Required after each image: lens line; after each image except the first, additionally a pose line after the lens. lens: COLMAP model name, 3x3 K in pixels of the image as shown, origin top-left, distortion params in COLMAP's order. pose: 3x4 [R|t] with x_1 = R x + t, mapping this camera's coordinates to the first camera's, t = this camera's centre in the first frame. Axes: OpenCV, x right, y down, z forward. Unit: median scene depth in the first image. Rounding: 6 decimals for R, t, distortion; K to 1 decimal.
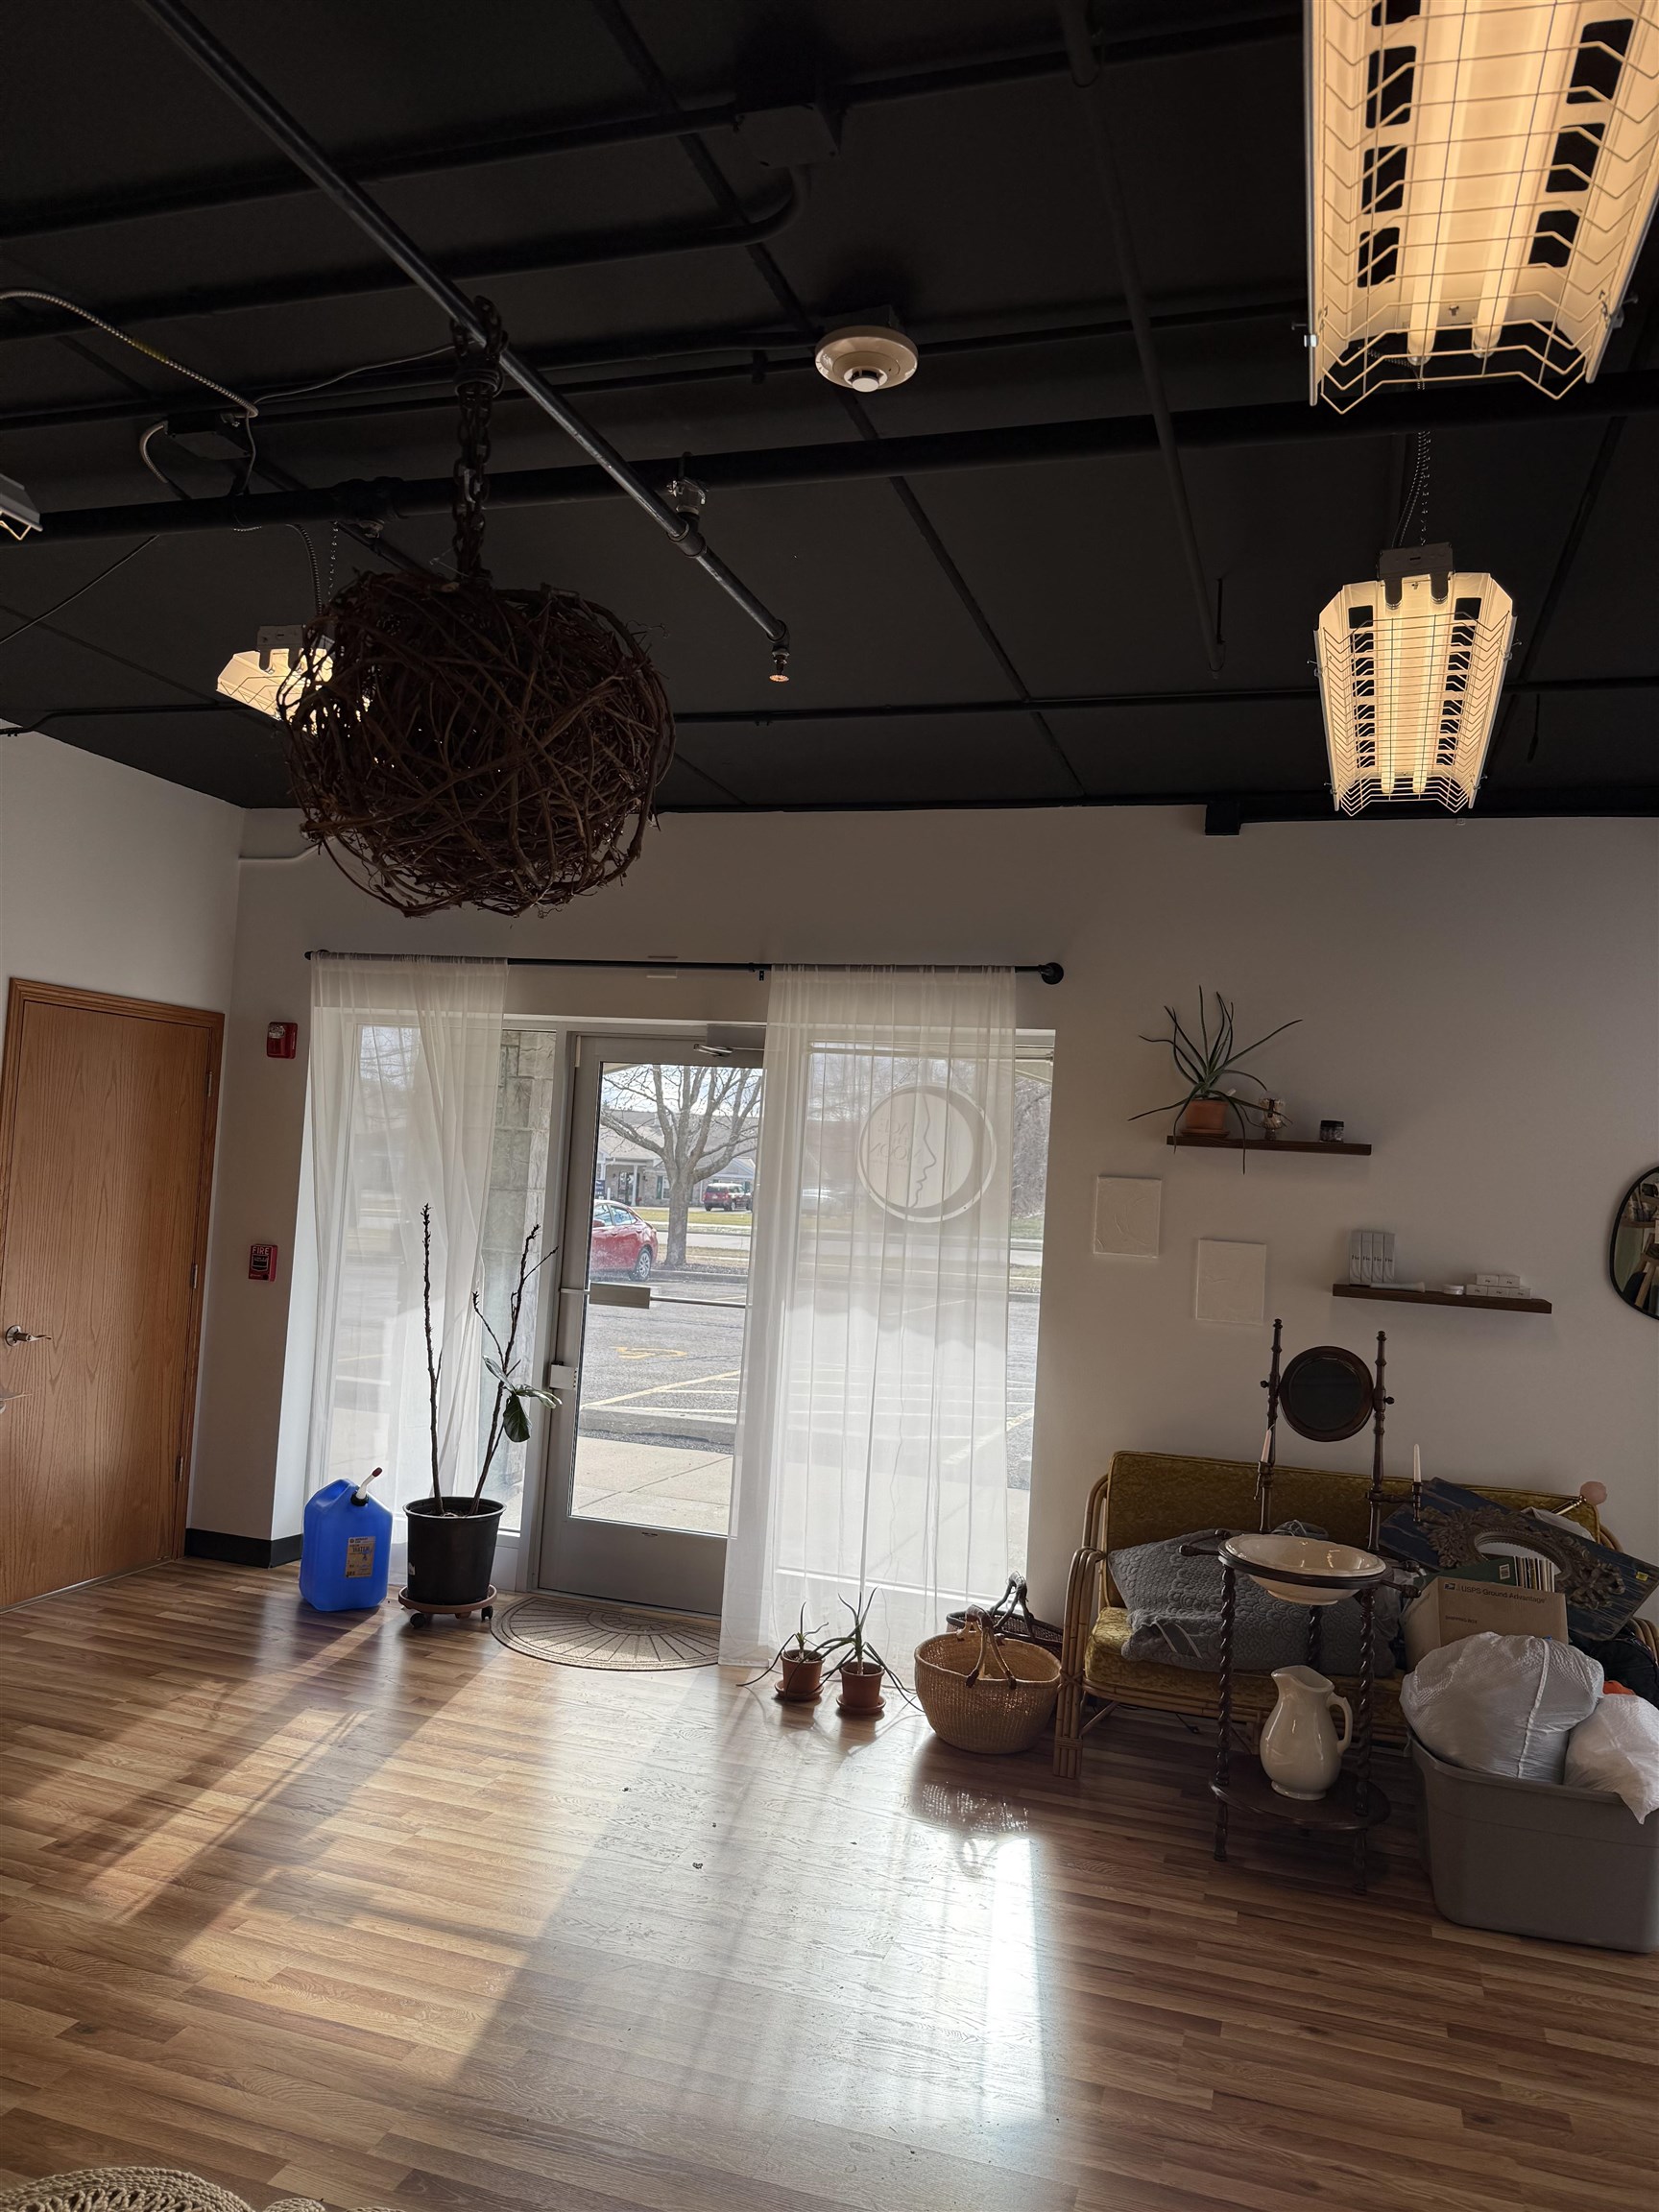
lens RADIAL K [[1570.3, 0, 829.5], [0, 1570.3, 1106.0], [0, 0, 1]] dist [0.004794, 0.003535]
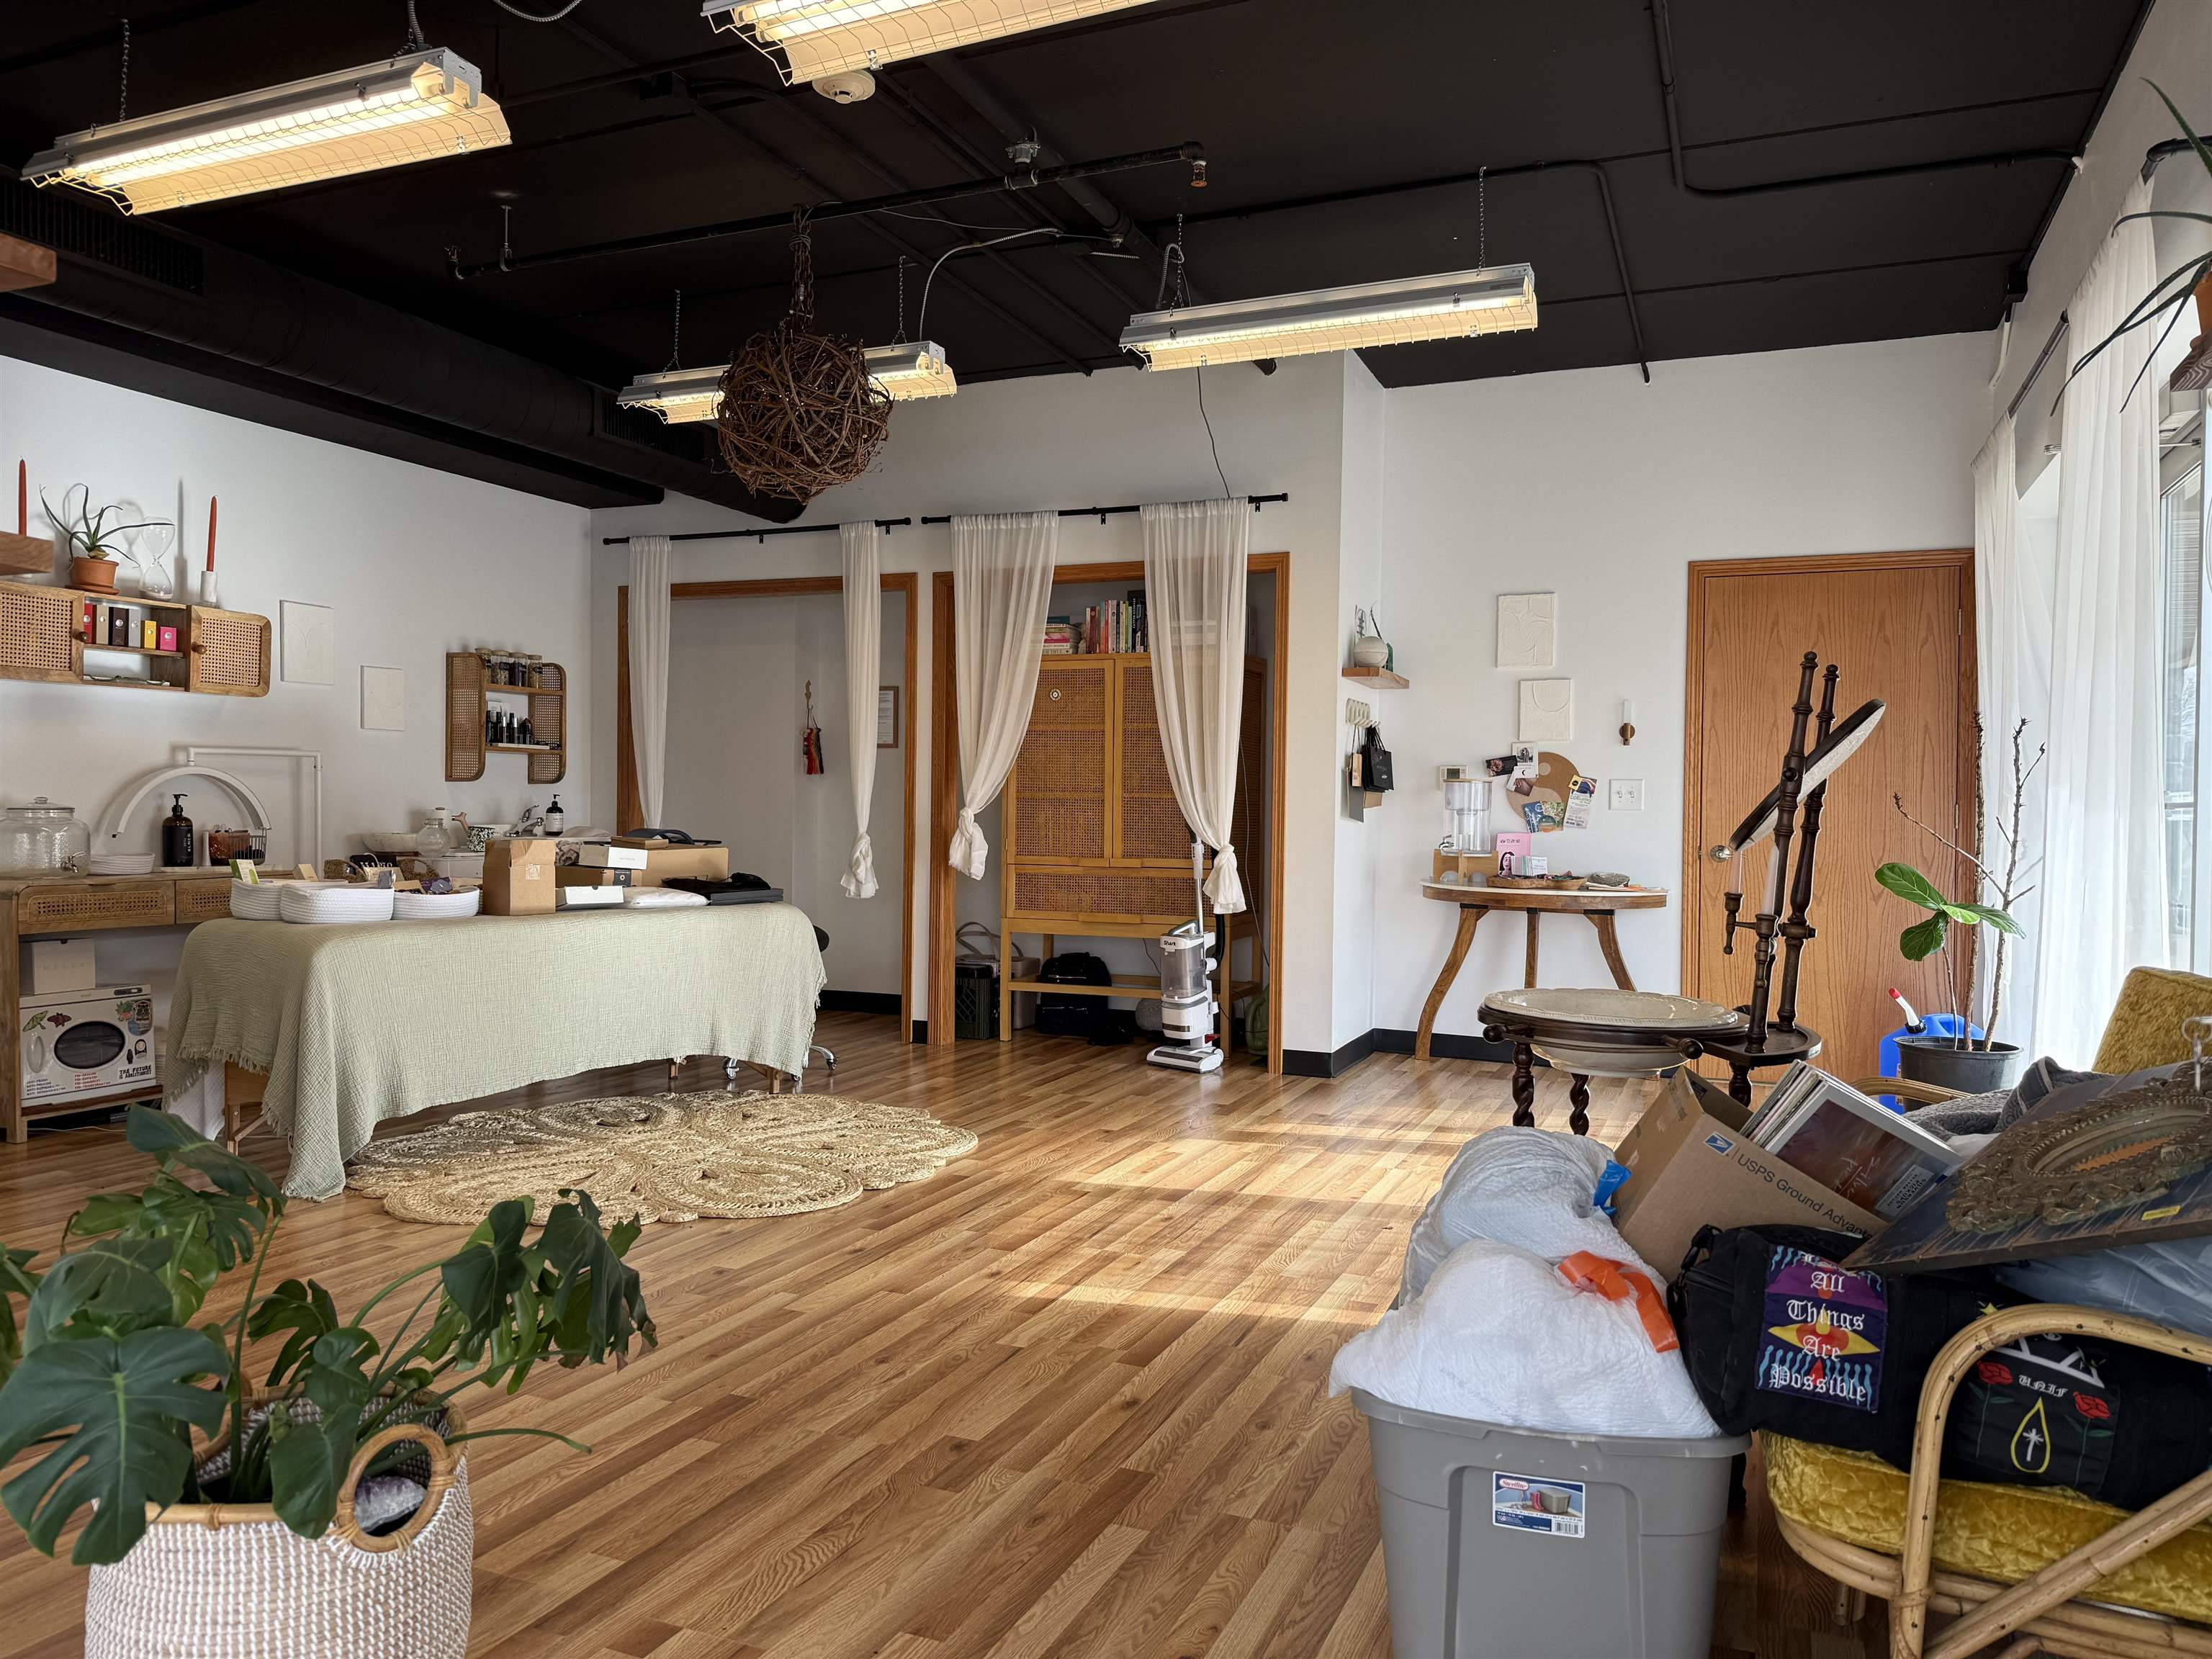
lens RADIAL K [[1551.6, 0, 1096.8], [0, 1551.6, 825.1], [0, 0, 1]] dist [0.049128, -0.061012]
pose [[-0.094150, -0.052709, -0.994162, 1.151696], [0.012293, 0.998460, -0.054101, 0.294228], [0.995482, -0.017315, -0.093357, 1.022137]]
